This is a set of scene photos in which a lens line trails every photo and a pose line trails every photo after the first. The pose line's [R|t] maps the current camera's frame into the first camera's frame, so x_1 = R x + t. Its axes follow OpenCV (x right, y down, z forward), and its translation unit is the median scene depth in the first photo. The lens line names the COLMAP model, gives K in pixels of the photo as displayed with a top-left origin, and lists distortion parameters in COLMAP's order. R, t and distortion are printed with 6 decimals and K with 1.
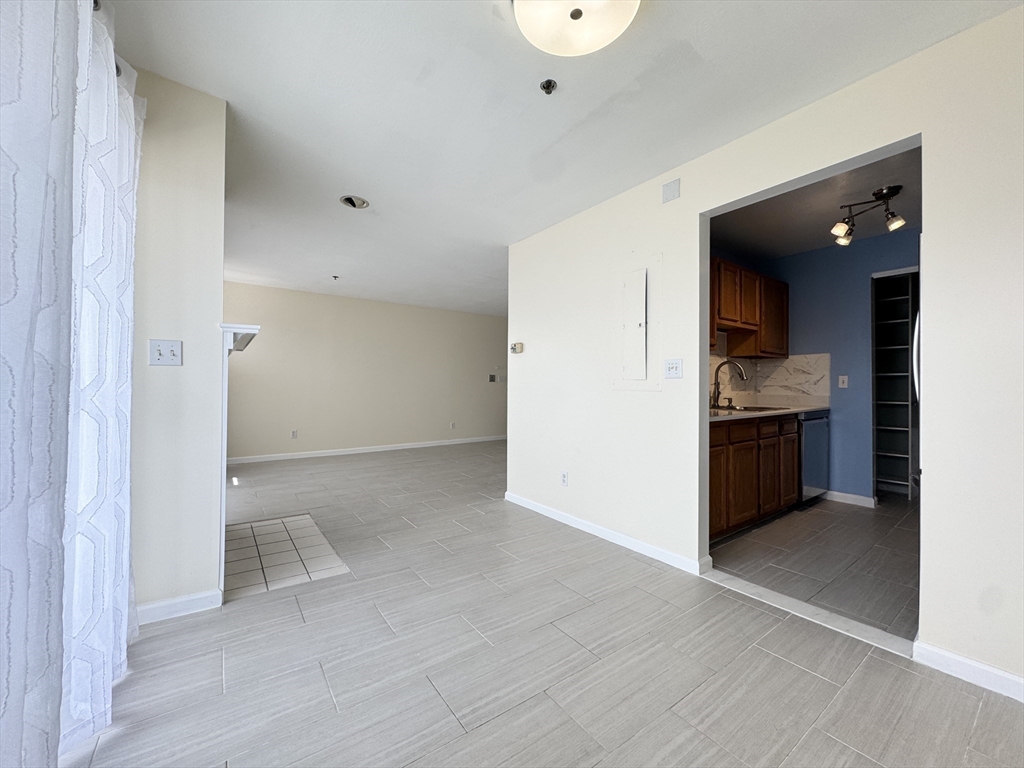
lens RADIAL K [[406.5, 0, 511.4], [0, 406.5, 380.0], [0, 0, 1]] dist [-0.002596, -0.000153]
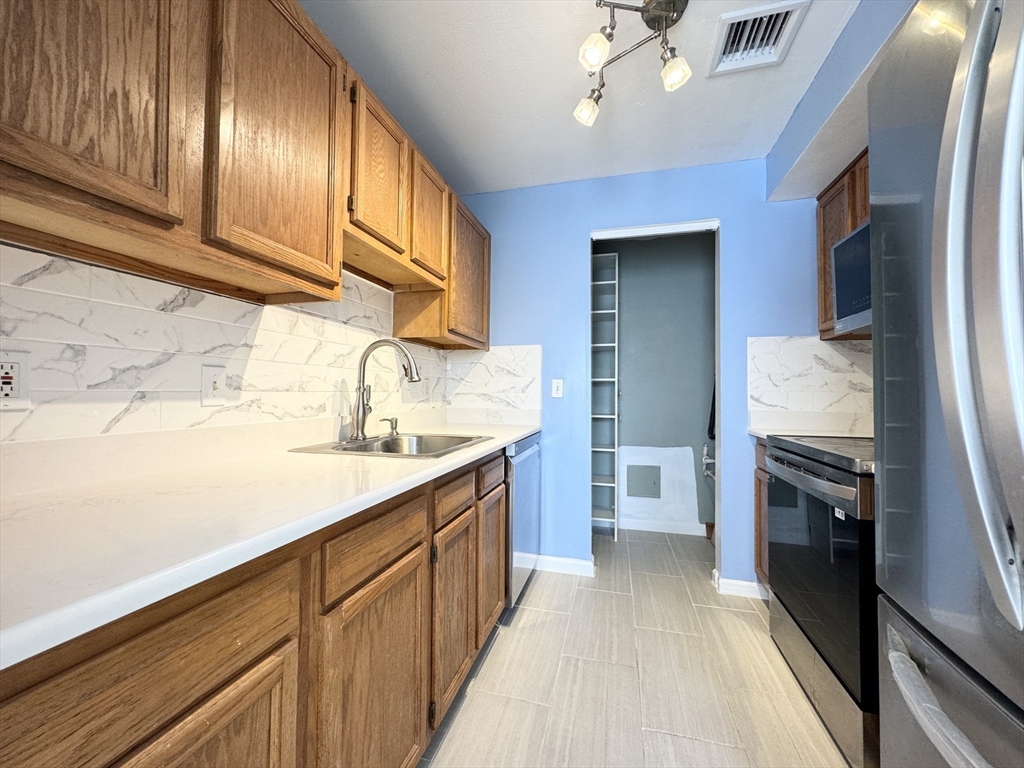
lens RADIAL K [[406.5, 0, 511.2], [0, 406.5, 384.5], [0, 0, 1]] dist [-0.002596, -0.000153]
pose [[0.781465, 0.016100, 0.623741, 0.344687], [-0.012800, 0.999870, -0.009773, 0.005923], [-0.623818, -0.000347, 0.781570, 0.529326]]
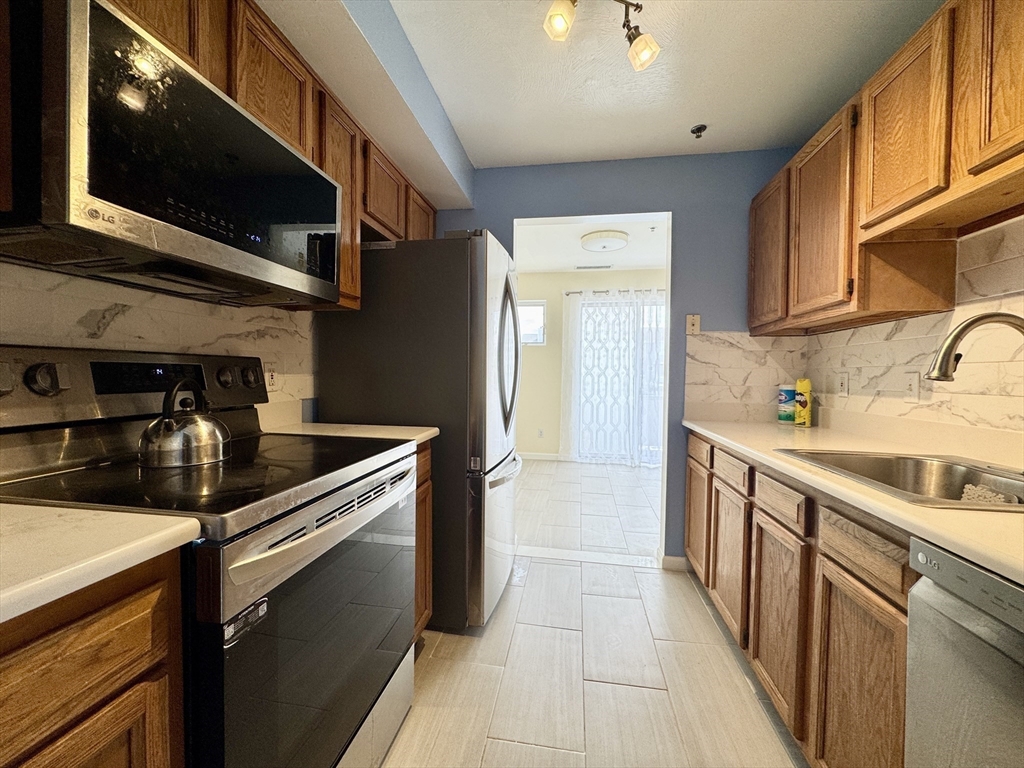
lens RADIAL K [[406.5, 0, 512.5], [0, 406.5, 382.1], [0, 0, 1]] dist [-0.002596, -0.000153]
pose [[-0.710927, -0.001021, -0.703265, 0.973425], [-0.007582, 0.999952, 0.006212, 0.001542], [0.703225, 0.009749, -0.710901, 0.952067]]
